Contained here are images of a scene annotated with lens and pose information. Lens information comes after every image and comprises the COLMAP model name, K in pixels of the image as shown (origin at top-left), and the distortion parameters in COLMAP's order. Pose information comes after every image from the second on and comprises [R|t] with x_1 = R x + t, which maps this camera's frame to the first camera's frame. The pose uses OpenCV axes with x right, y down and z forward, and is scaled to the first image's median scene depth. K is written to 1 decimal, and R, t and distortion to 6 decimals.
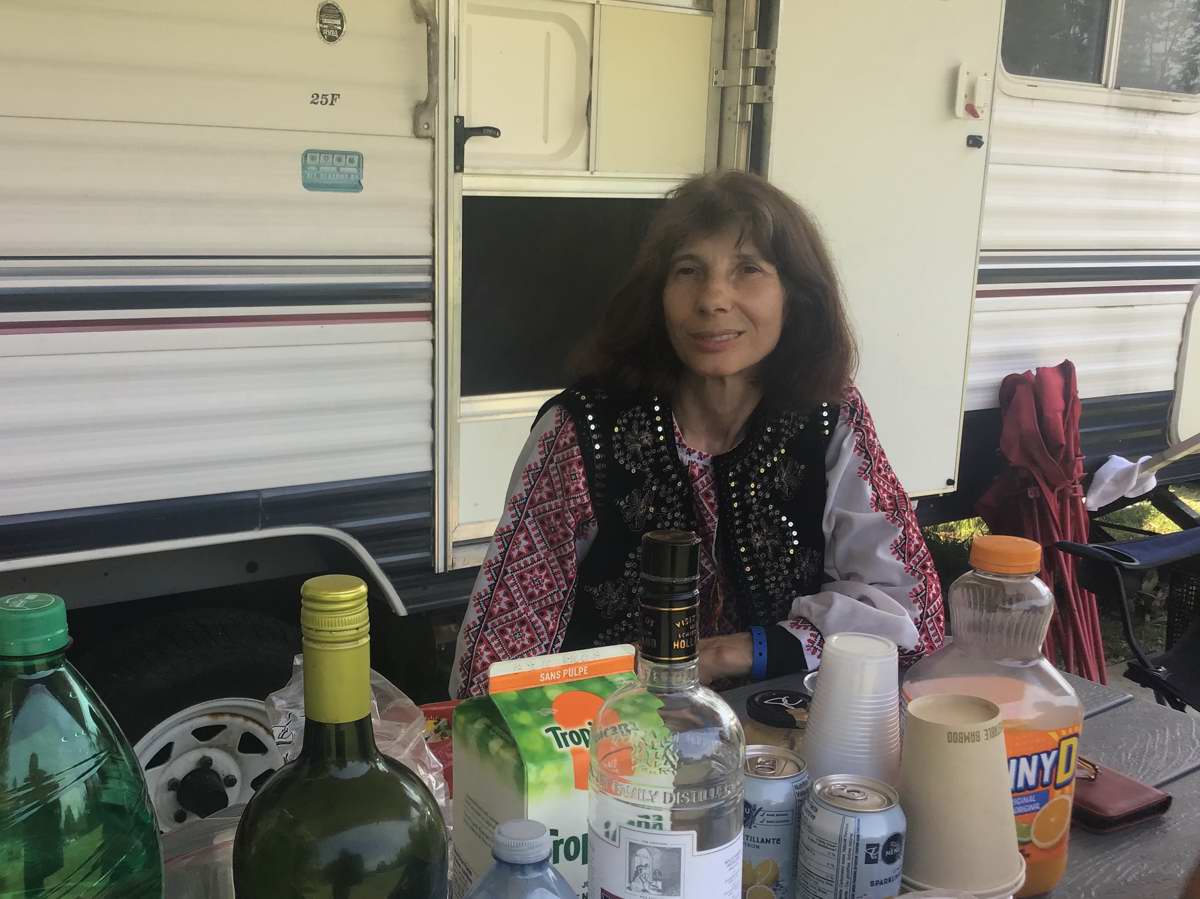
lens RADIAL K [[1200.6, 0, 511.8], [0, 1200.6, 550.3], [0, 0, 1]] dist [0.090650, -0.196358]
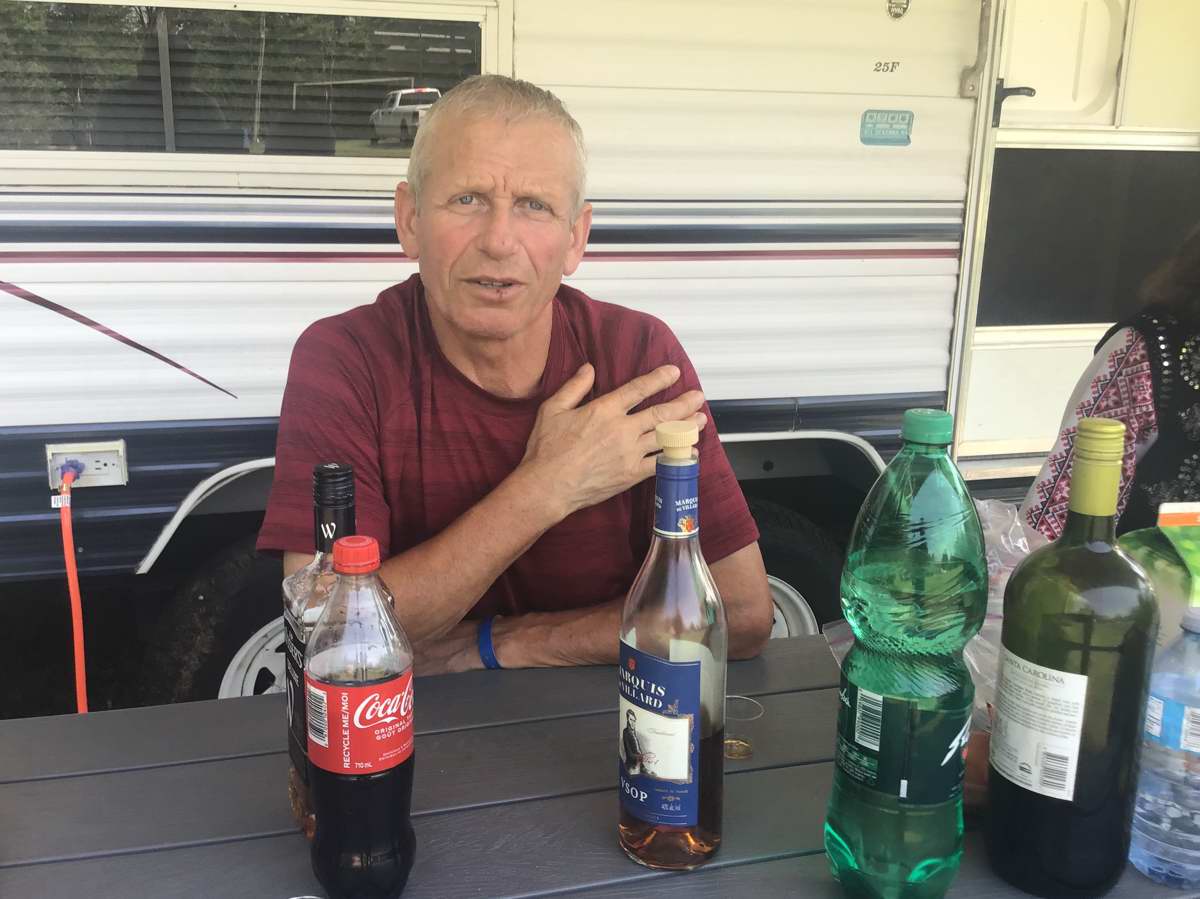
lens RADIAL K [[1145.2, 0, 584.1], [0, 1145.2, 471.4], [0, 0, 1]] dist [0.108892, -0.179217]
pose [[0.962362, 0.076010, -0.260927, -0.107977], [-0.079000, 0.996874, -0.000974, 0.040378], [0.260037, 0.021551, 0.965358, -0.145646]]
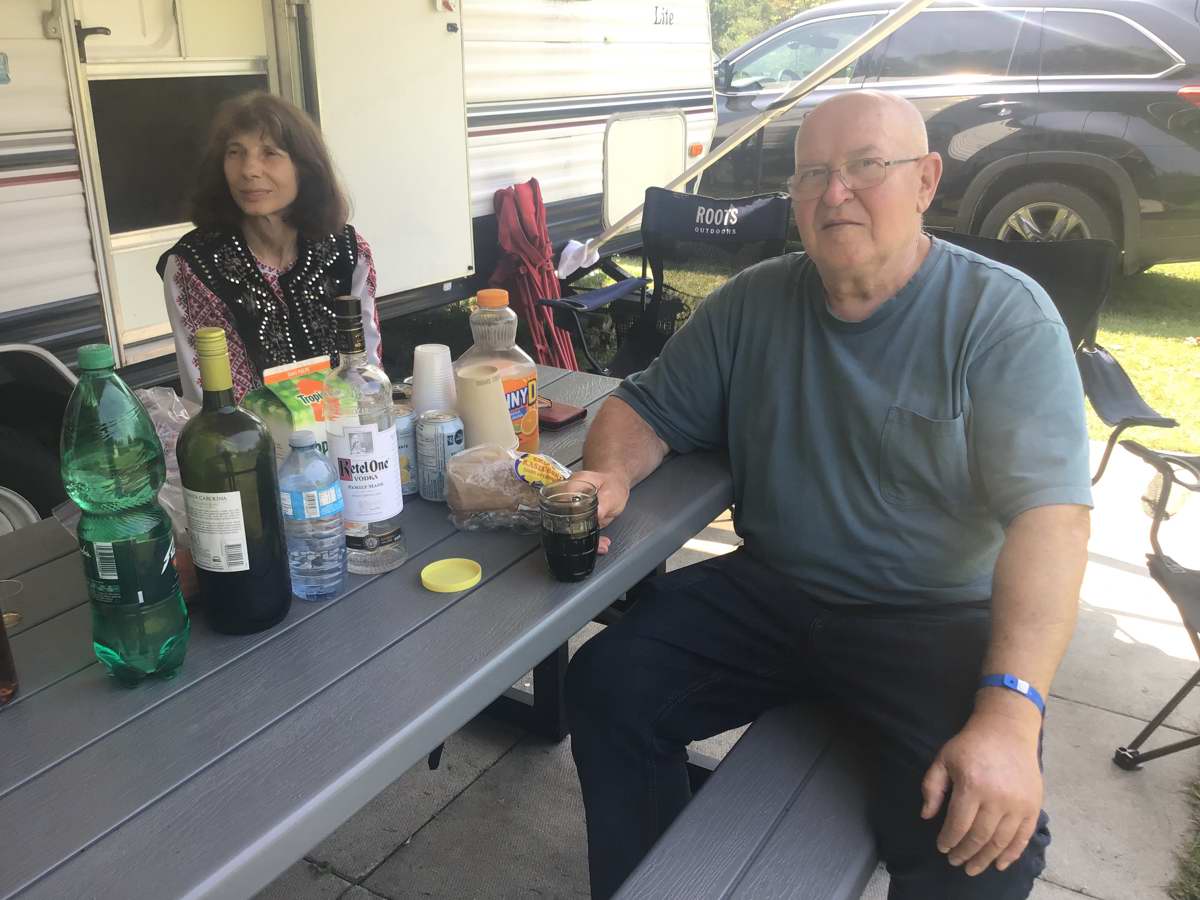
lens RADIAL K [[1078.4, 0, 600.0], [0, 1078.4, 450.0], [0, 0, 1]] dist [0.072322, -0.148498]
pose [[0.892183, -0.162695, 0.421355, -0.110748], [0.121473, 0.984932, 0.123095, 0.024875], [-0.435033, -0.058640, 0.898503, -0.336332]]
